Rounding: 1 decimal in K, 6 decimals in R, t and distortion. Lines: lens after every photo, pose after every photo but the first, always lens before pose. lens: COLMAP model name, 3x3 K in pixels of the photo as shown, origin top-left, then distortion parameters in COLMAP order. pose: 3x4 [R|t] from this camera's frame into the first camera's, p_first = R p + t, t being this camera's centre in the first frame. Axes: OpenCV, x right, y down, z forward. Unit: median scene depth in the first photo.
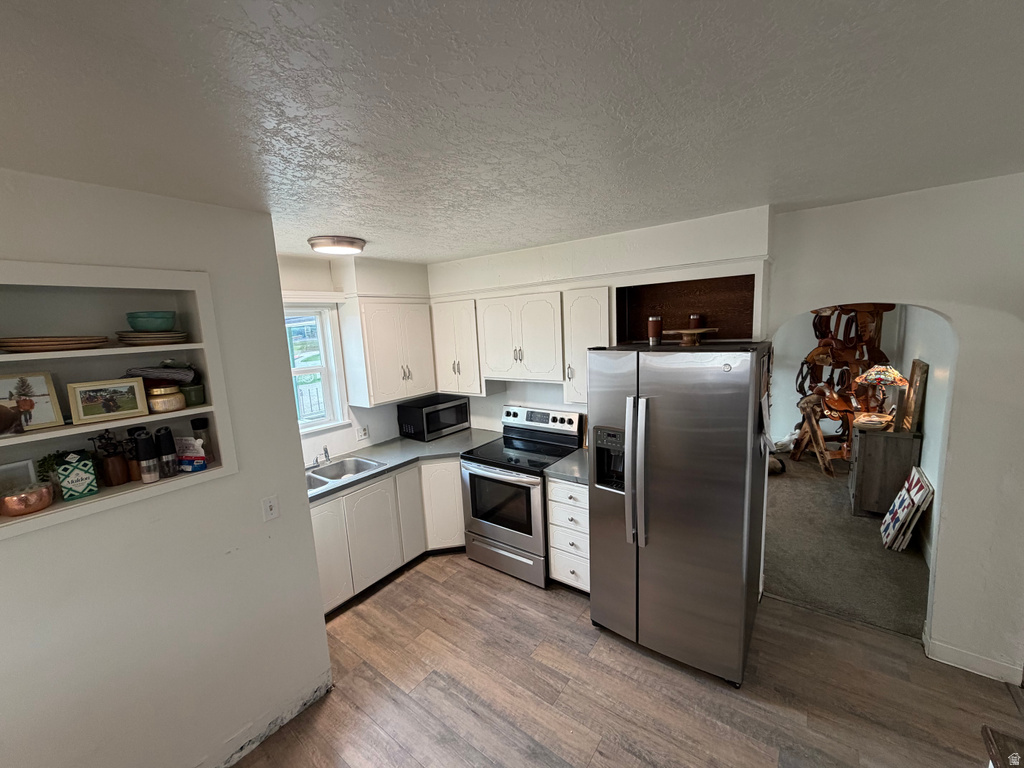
lens RADIAL K [[407.7, 0, 510.2], [0, 407.7, 384.3], [0, 0, 1]] dist [0.000001, -0.000439]
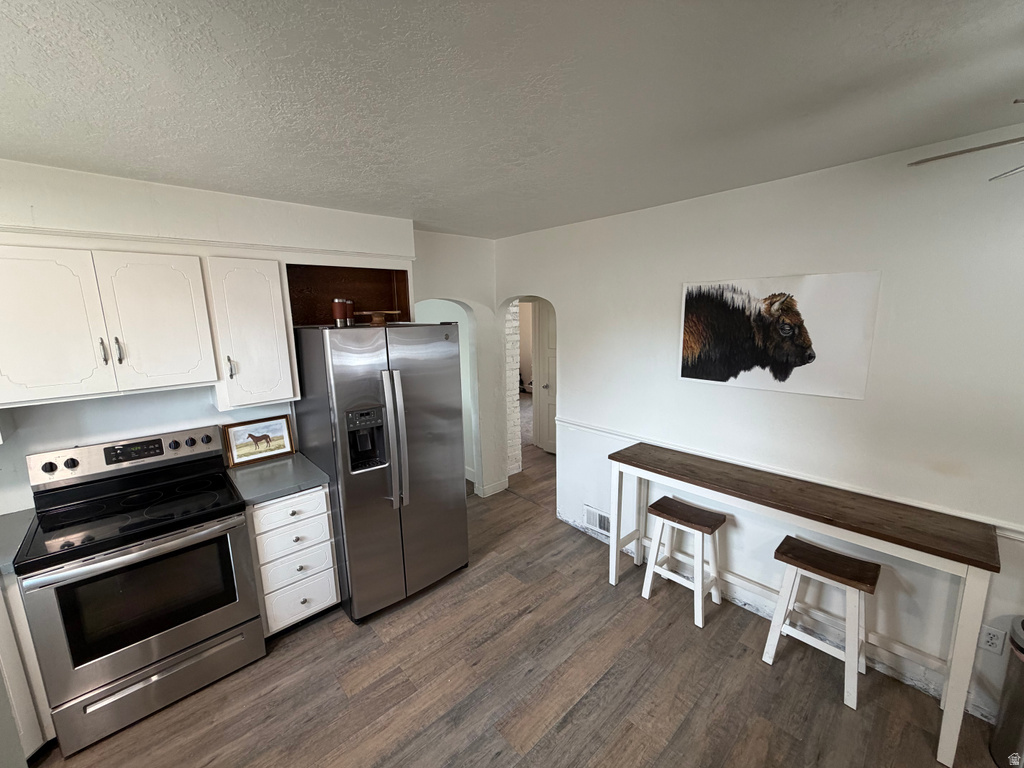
lens RADIAL K [[407.7, 0, 510.3], [0, 407.7, 382.5], [0, 0, 1]] dist [0.000001, -0.000439]
pose [[0.184938, -0.128691, 0.974288, -0.625764], [0.156129, 0.982645, 0.100158, 0.005154], [-0.970269, 0.133592, 0.201821, 0.435740]]
